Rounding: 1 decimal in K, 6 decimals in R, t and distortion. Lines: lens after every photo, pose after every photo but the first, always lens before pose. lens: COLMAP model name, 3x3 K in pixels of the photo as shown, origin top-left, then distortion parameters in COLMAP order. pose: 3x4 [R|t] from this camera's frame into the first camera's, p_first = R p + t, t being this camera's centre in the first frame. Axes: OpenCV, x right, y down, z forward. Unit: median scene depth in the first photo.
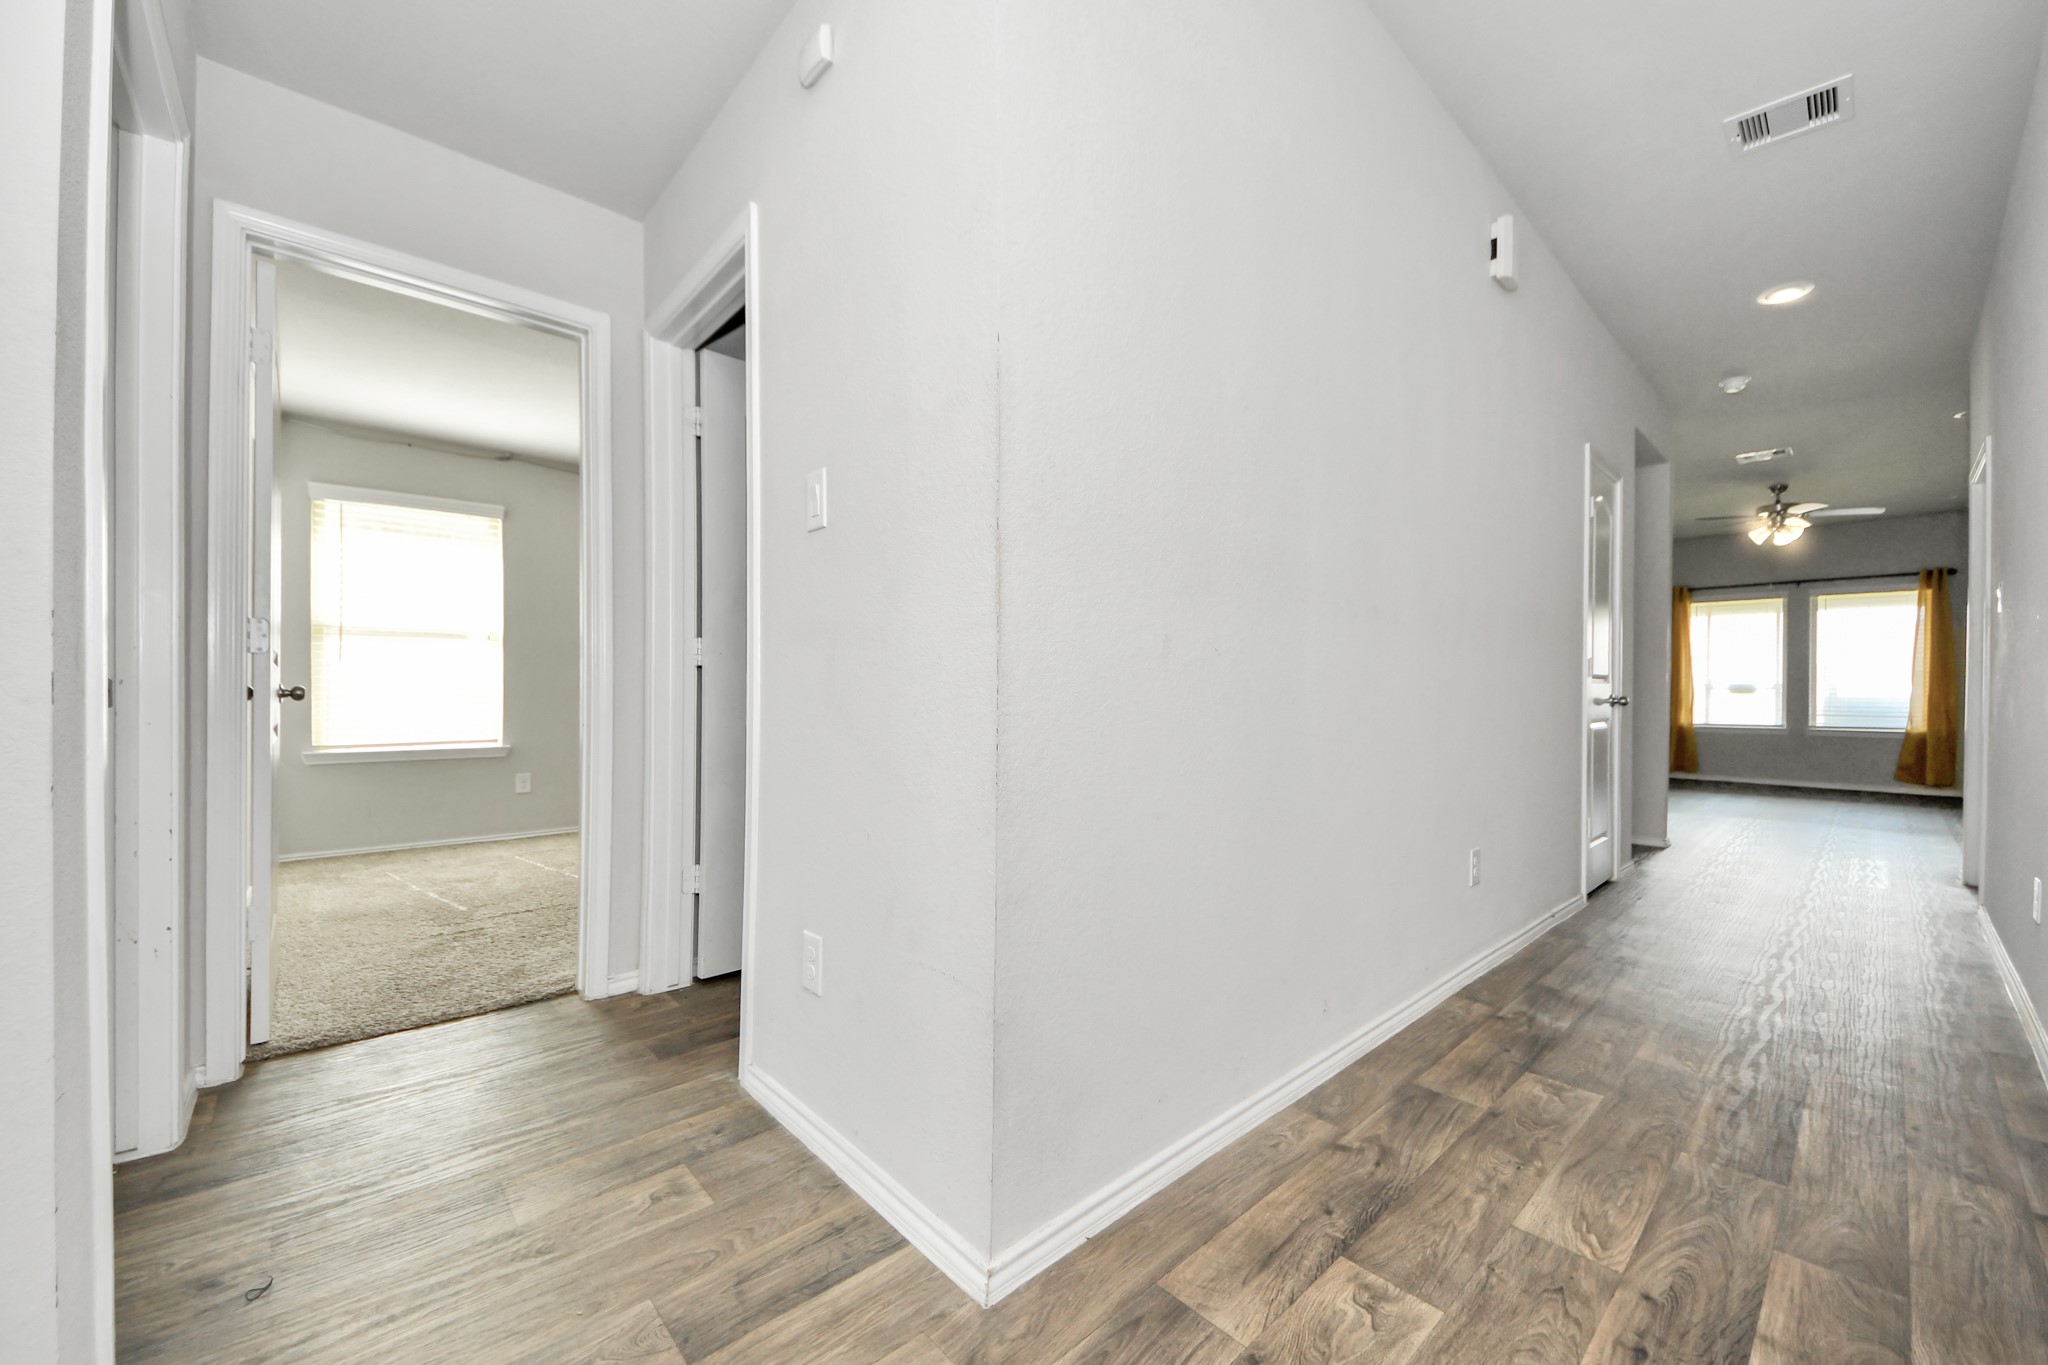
lens RADIAL K [[784.4, 0, 1017.6], [0, 784.4, 701.3], [0, 0, 1]] dist [0.052810, -0.026372]
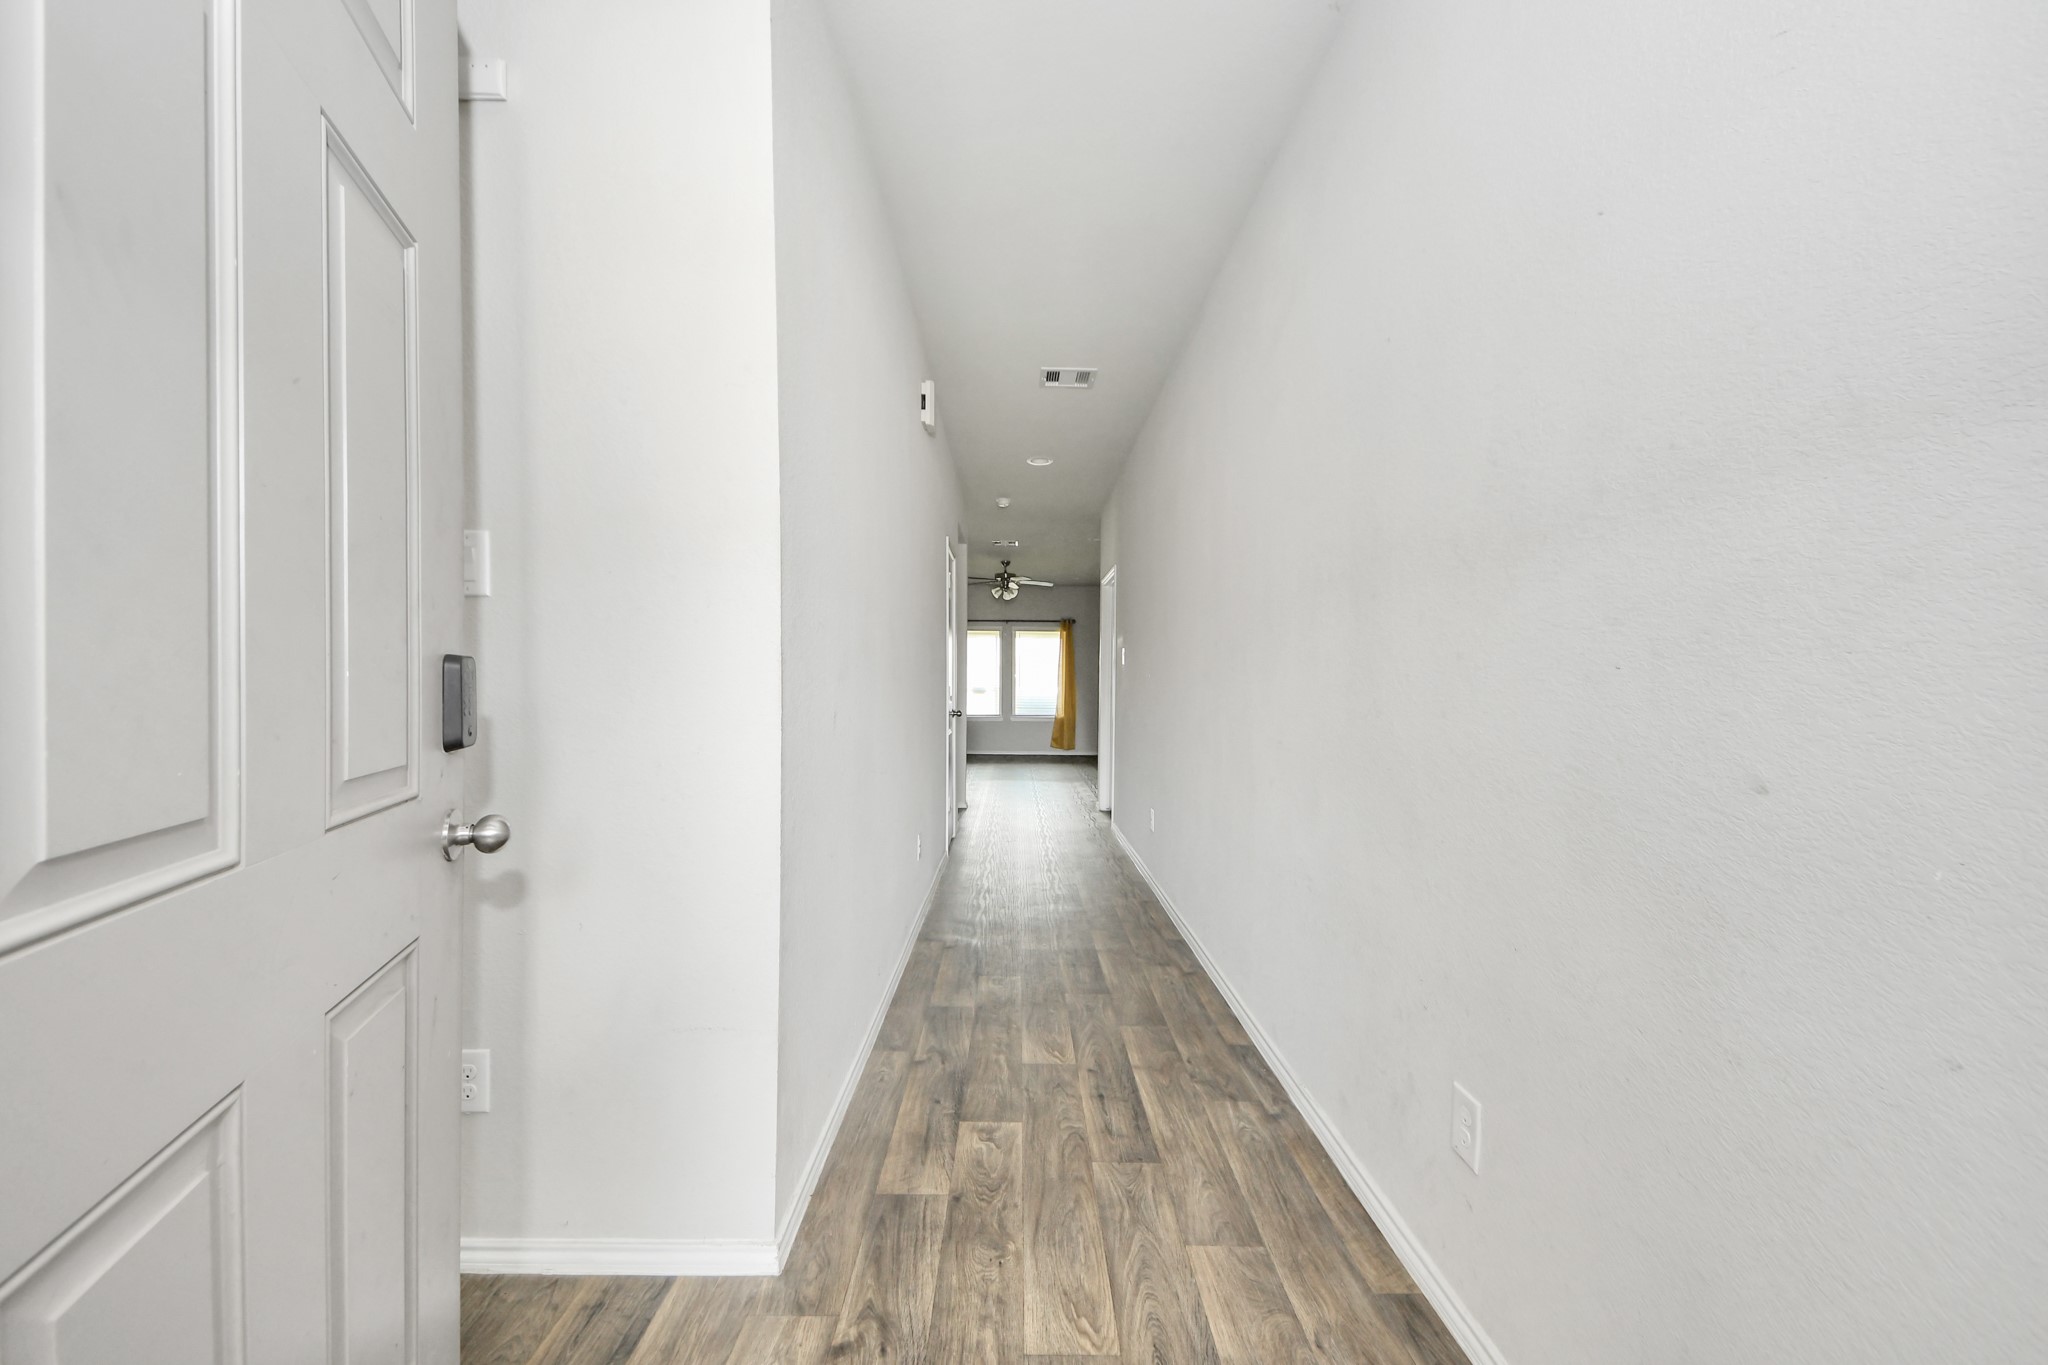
lens RADIAL K [[784.4, 0, 1017.6], [0, 784.4, 701.3], [0, 0, 1]] dist [0.052810, -0.026372]
pose [[0.672300, -0.019648, 0.740018, -0.556453], [0.005995, 0.999759, 0.021098, -0.124796], [-0.740255, -0.009748, 0.672256, -0.081002]]
